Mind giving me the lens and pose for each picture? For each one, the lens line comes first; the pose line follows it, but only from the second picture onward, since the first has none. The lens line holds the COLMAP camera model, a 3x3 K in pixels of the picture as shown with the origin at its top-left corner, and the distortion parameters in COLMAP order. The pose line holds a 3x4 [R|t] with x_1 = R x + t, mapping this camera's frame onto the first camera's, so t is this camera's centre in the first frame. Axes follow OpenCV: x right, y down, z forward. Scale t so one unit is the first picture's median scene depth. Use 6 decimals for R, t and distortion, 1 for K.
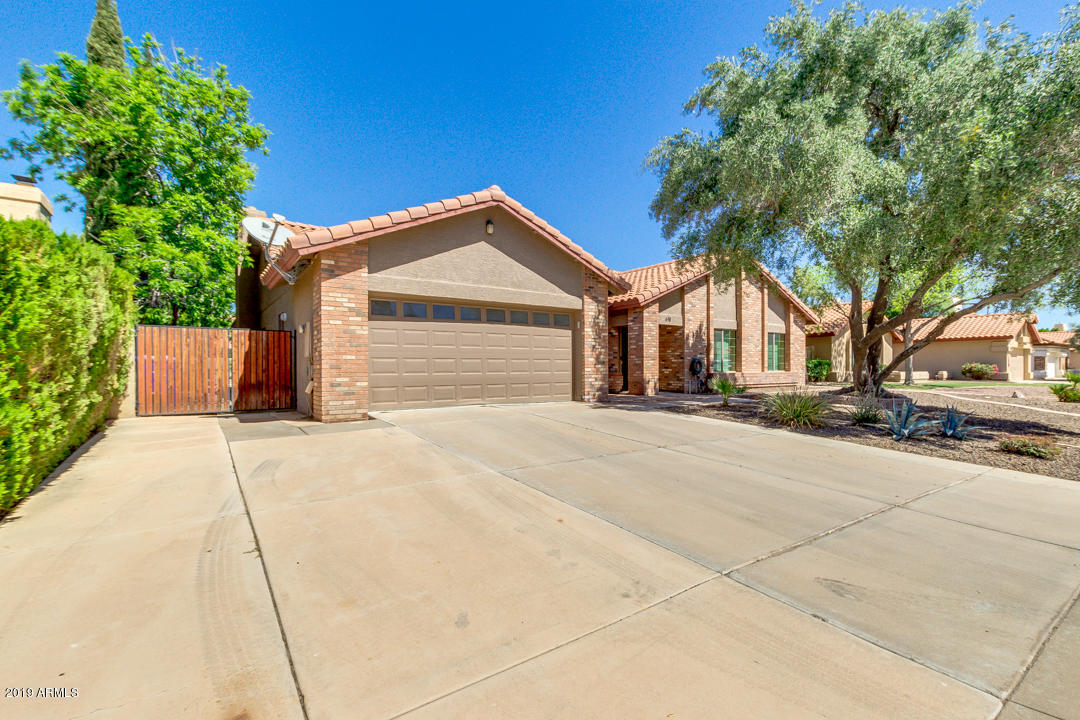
lens RADIAL K [[502.4, 0, 541.6], [0, 502.4, 365.5], [0, 0, 1]] dist [0.000522, -0.000160]
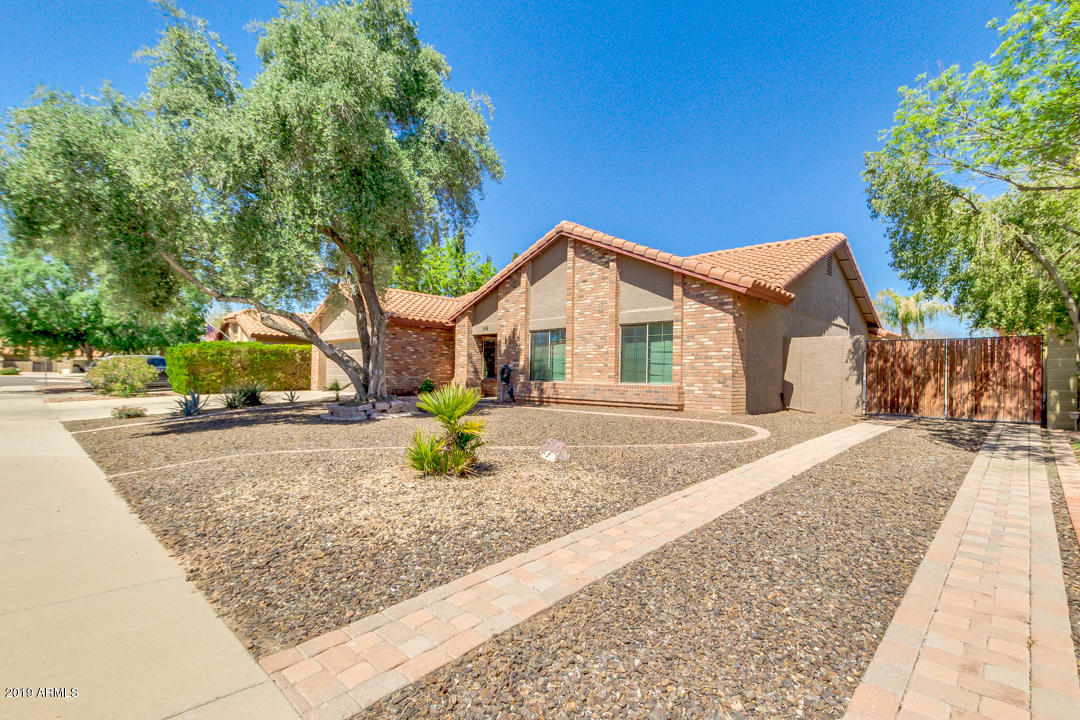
lens RADIAL K [[502.4, 0, 520.4], [0, 502.4, 367.4], [0, 0, 1]] dist [0.000522, -0.000160]
pose [[0.150342, -0.012537, -0.988554, 1.794140], [-0.012438, 0.999816, -0.014572, 0.004201], [0.988556, 0.014486, 0.150159, 1.264191]]
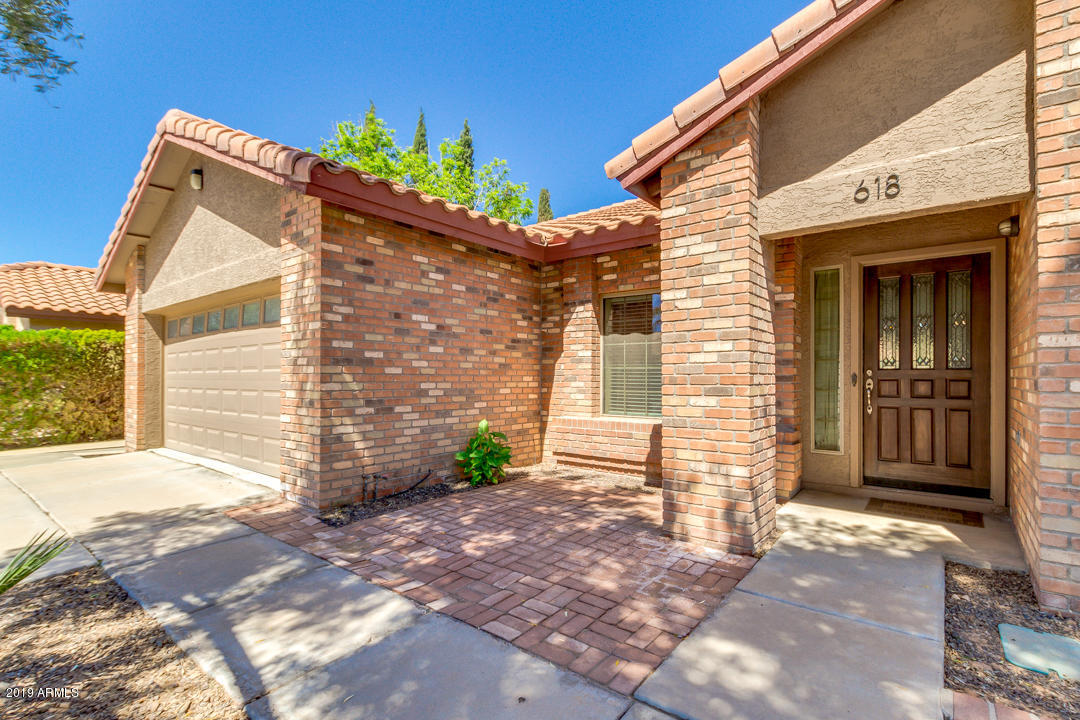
lens RADIAL K [[502.4, 0, 541.7], [0, 502.4, 371.3], [0, 0, 1]] dist [0.000522, -0.000160]
pose [[0.276607, -0.007208, -0.960956, 0.559060], [0.006276, 0.999964, -0.005694, -0.027666], [0.960963, -0.004456, 0.276642, 1.128415]]
